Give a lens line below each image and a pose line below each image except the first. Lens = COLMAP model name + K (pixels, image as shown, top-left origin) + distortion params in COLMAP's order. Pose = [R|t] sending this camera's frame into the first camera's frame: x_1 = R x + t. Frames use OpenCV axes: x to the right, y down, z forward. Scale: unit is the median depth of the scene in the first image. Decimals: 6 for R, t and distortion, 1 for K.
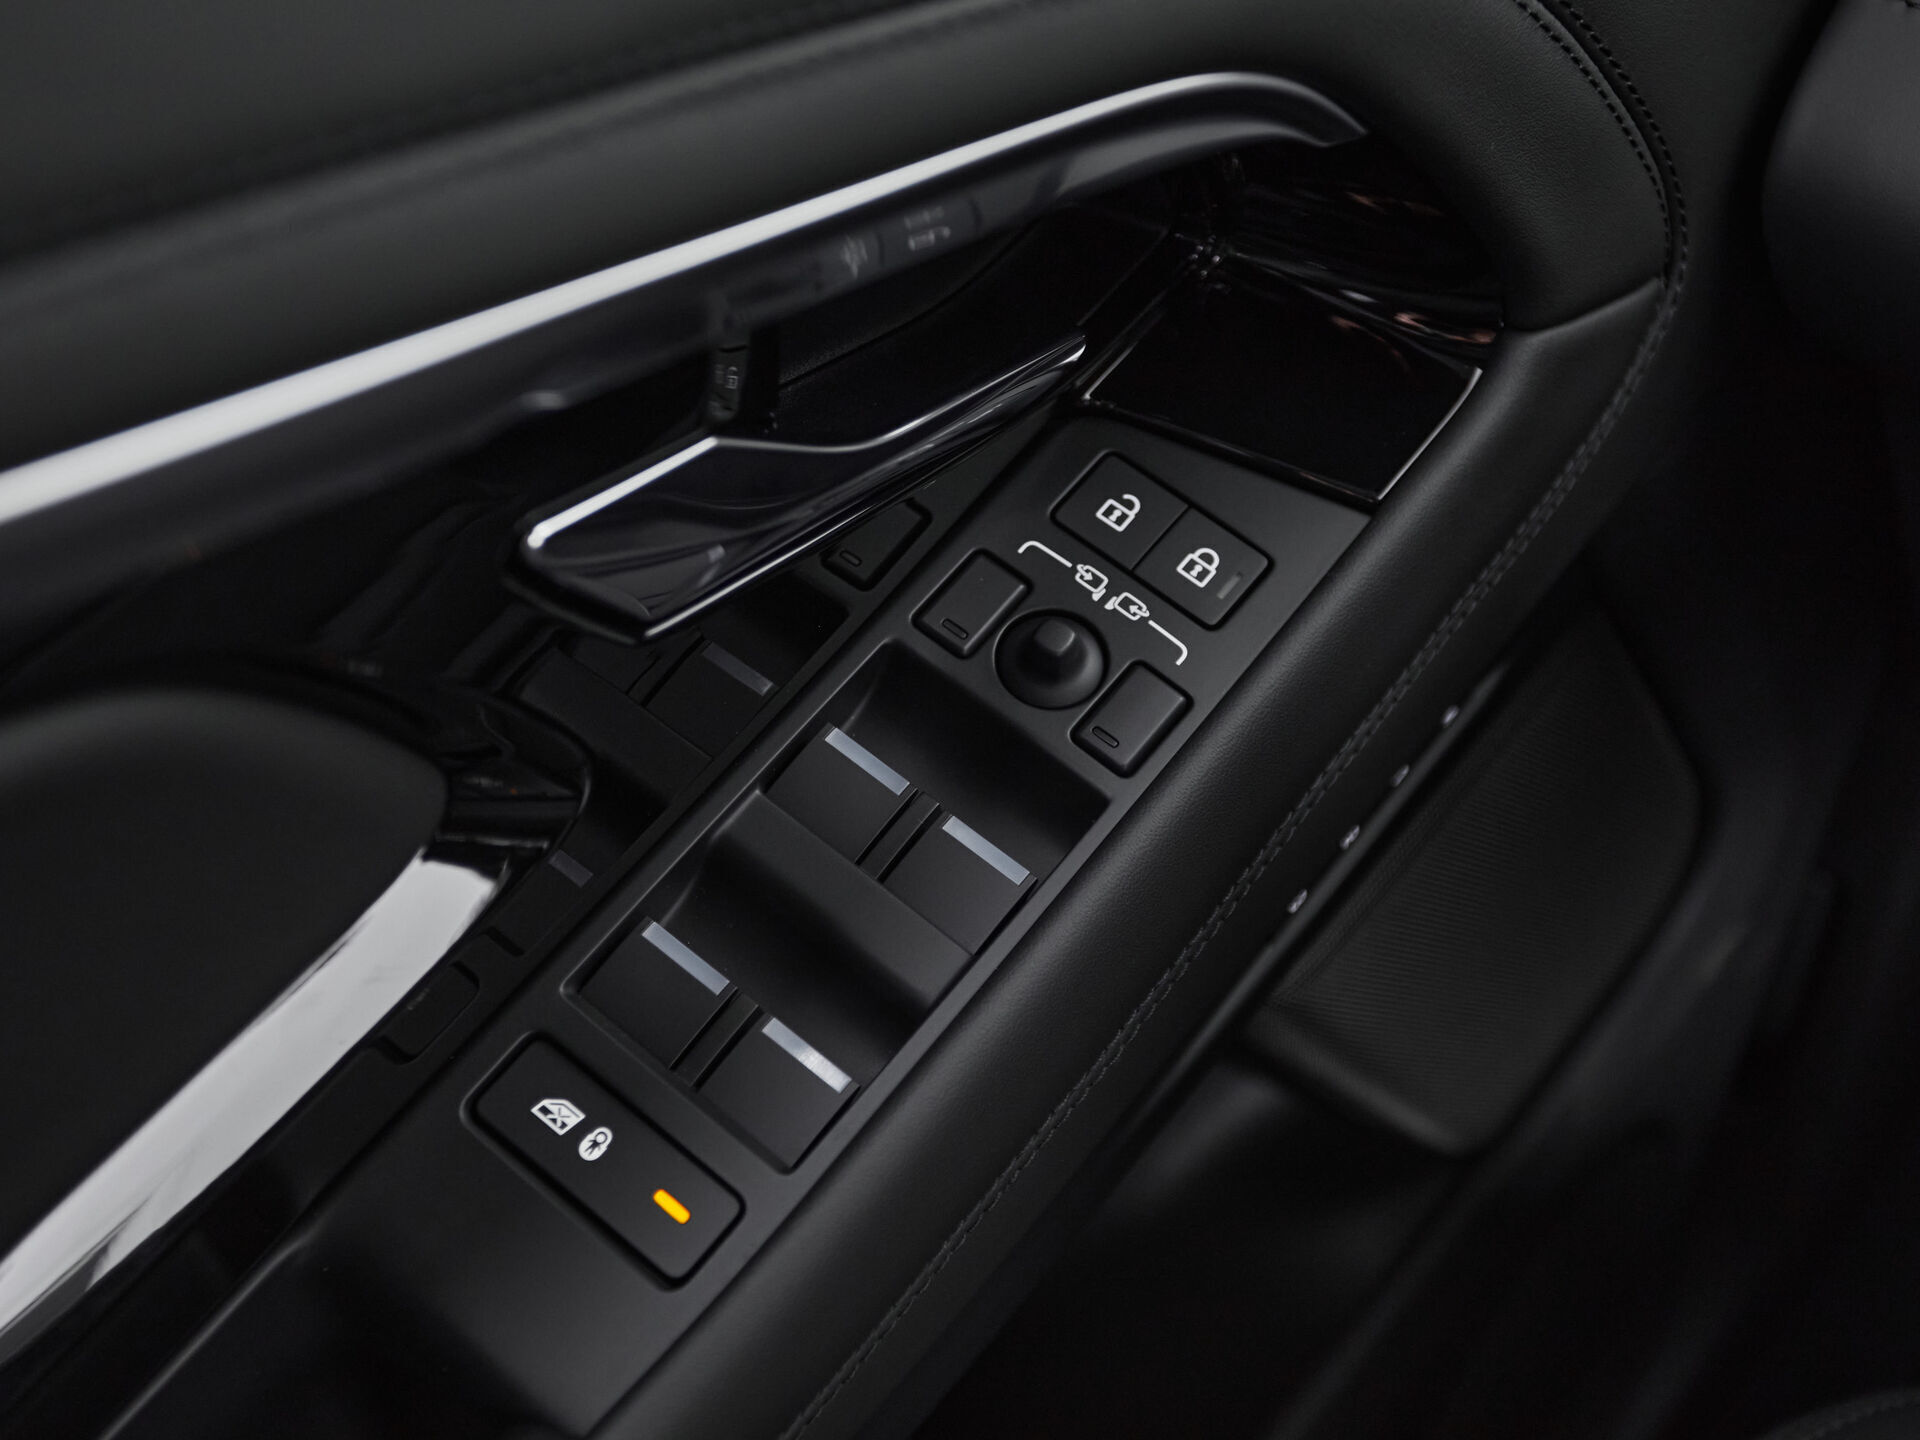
lens RADIAL K [[2509.3, 0, 931.1], [0, 2509.3, 719.9], [0, 0, 1]] dist [0.006815, 0.090169]
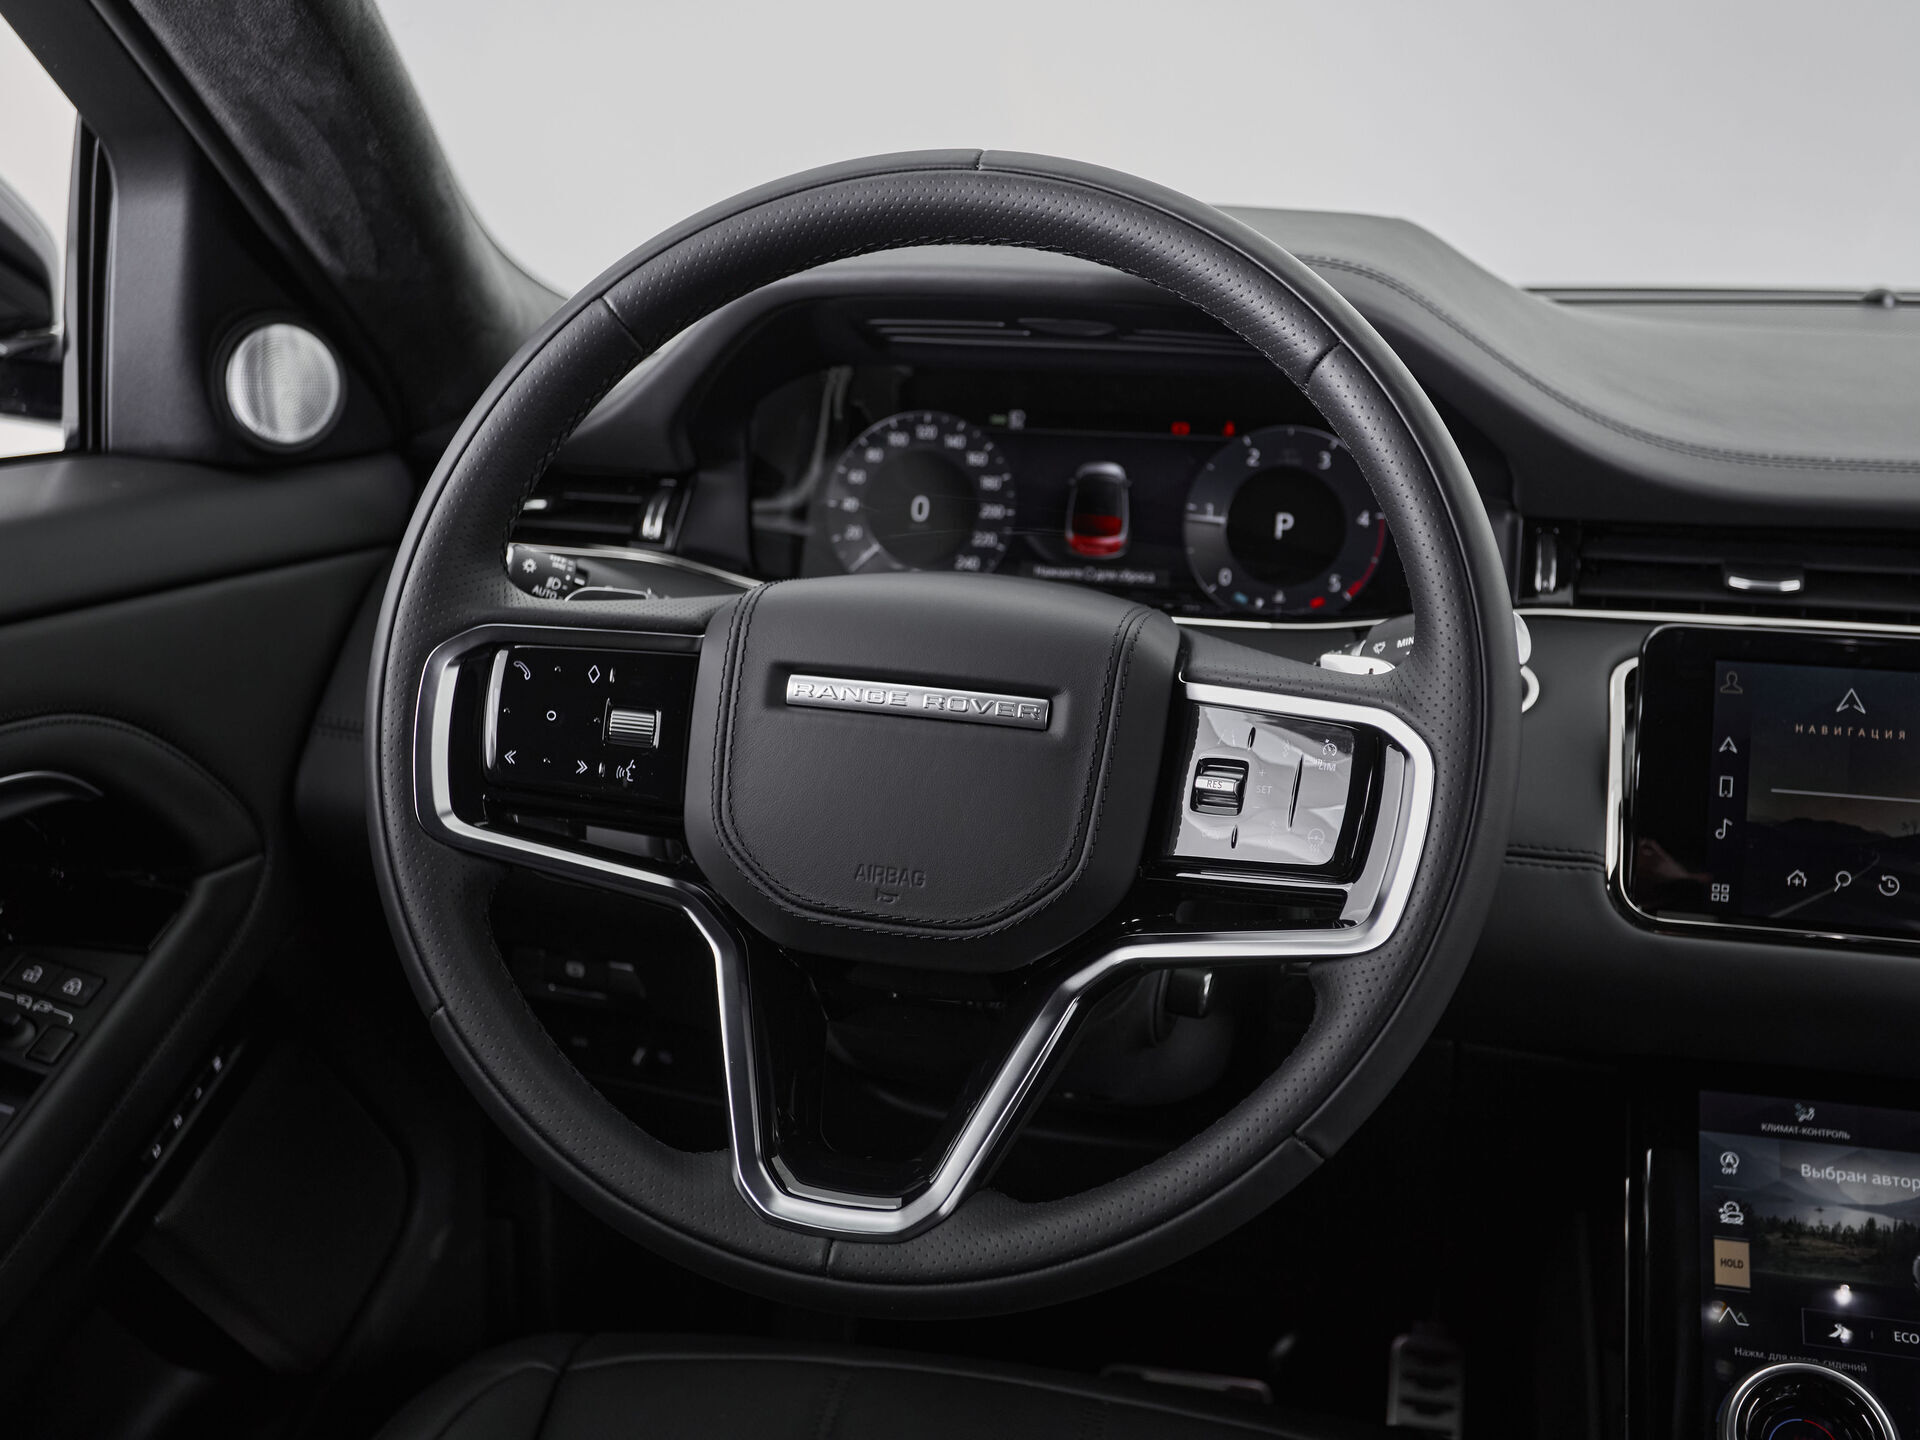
lens RADIAL K [[2193.0, 0, 960.0], [0, 2193.0, 720.0], [0, 0, 1]] dist [-0.006385, 0.127165]
pose [[0.878929, -0.142018, 0.455318, -0.067750], [0.303843, 0.902581, -0.305004, 0.603936], [-0.367645, 0.406422, 0.836455, -1.160409]]
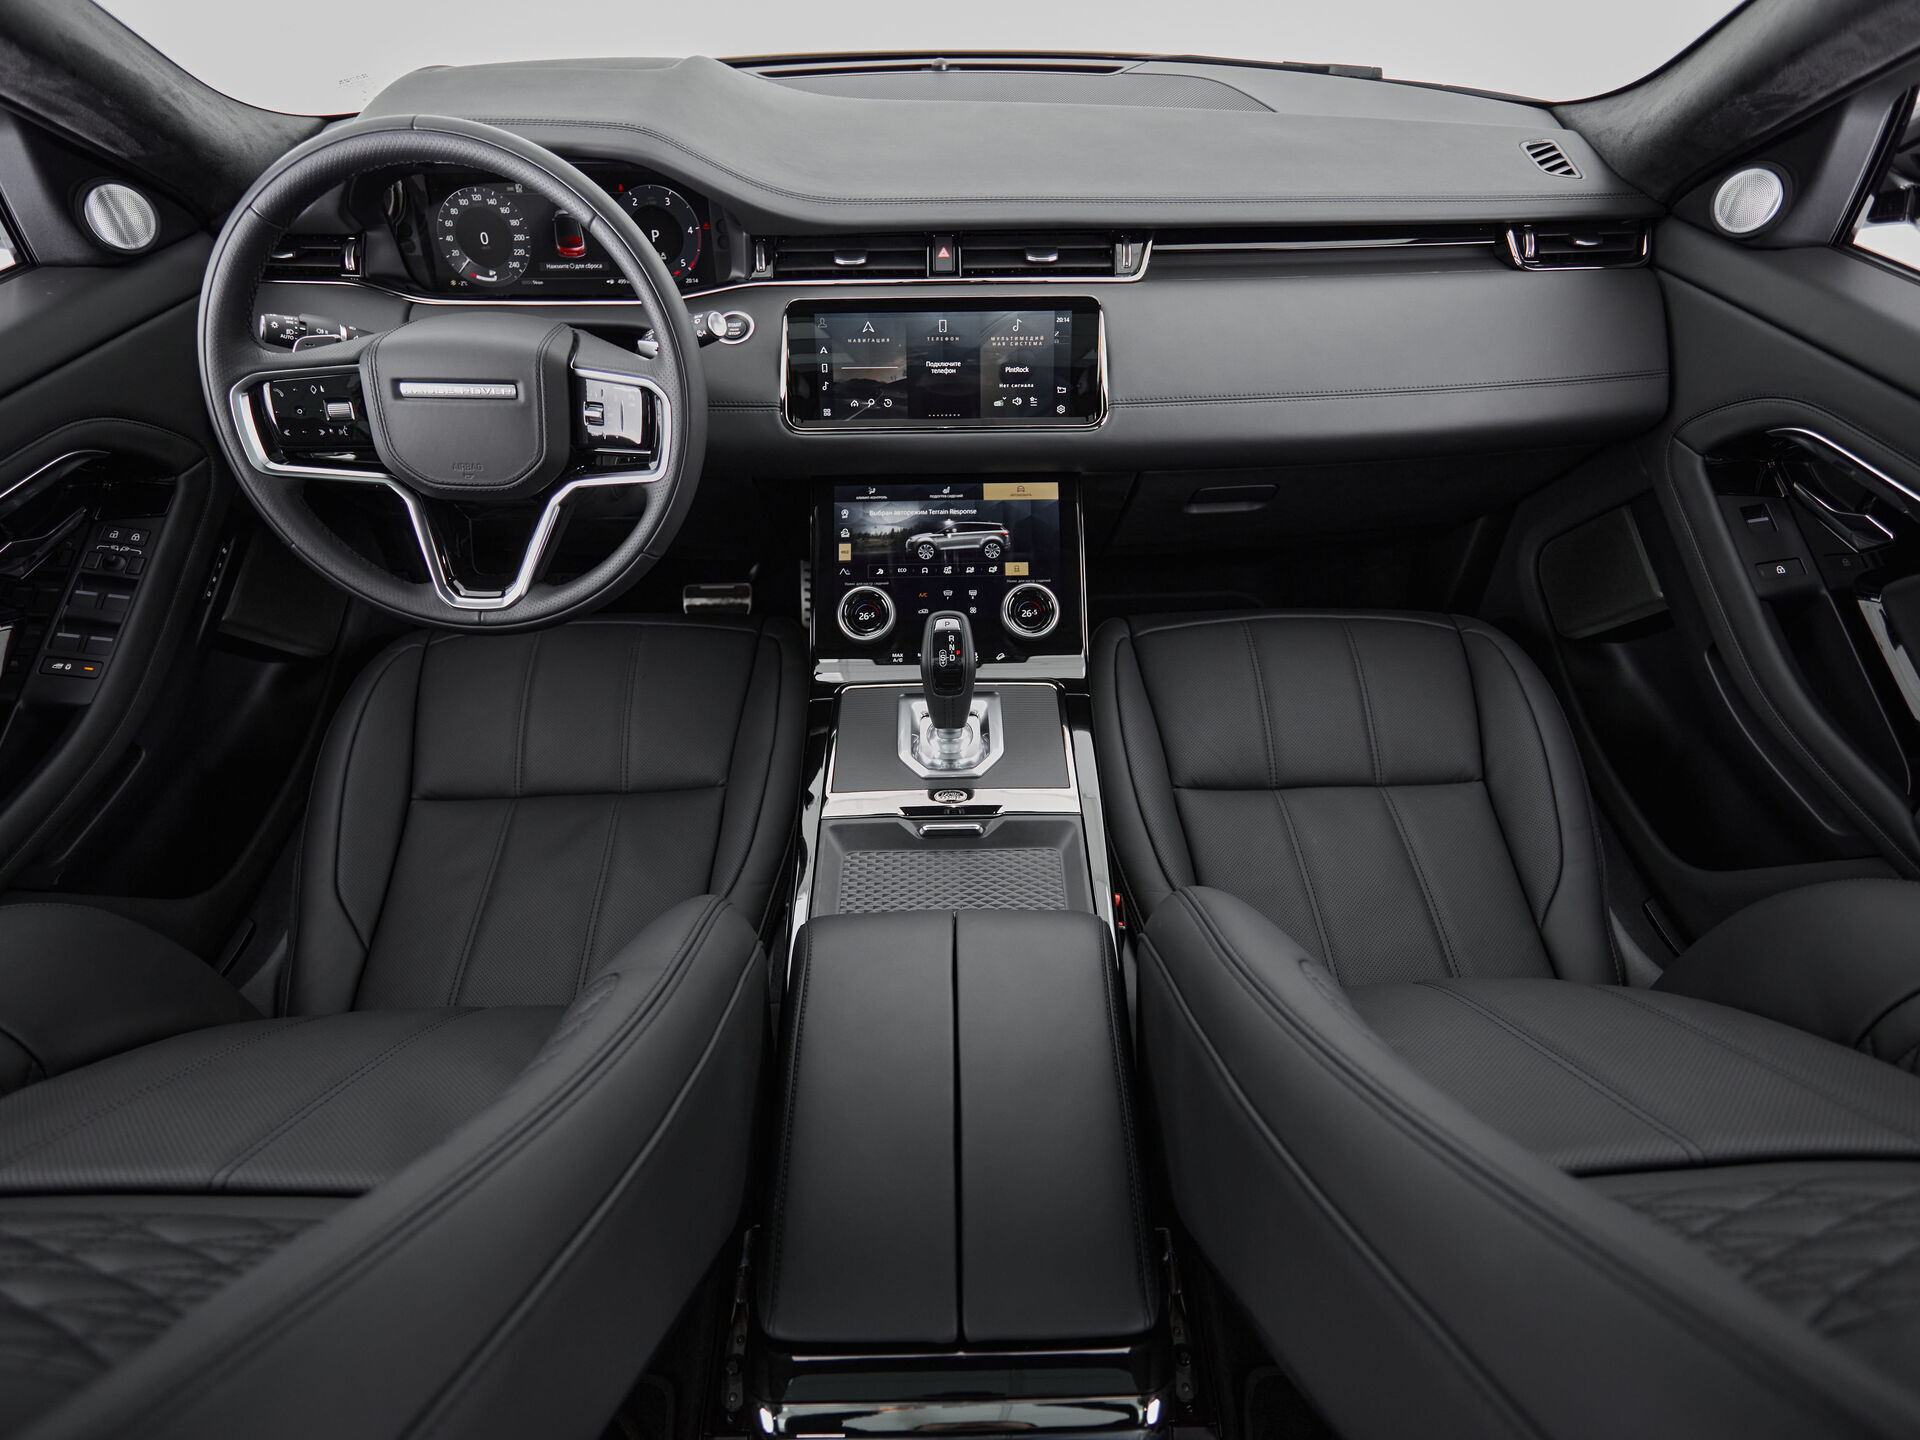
lens RADIAL K [[1023.9, 0, 960.0], [0, 1023.9, 720.0], [0, 0, 1]] dist [-0.003043, -0.001726]
pose [[0.729754, -0.488773, 0.478080, 0.159683], [0.437380, 0.871179, 0.223037, 0.575309], [-0.525508, 0.046341, 0.849526, -1.814271]]
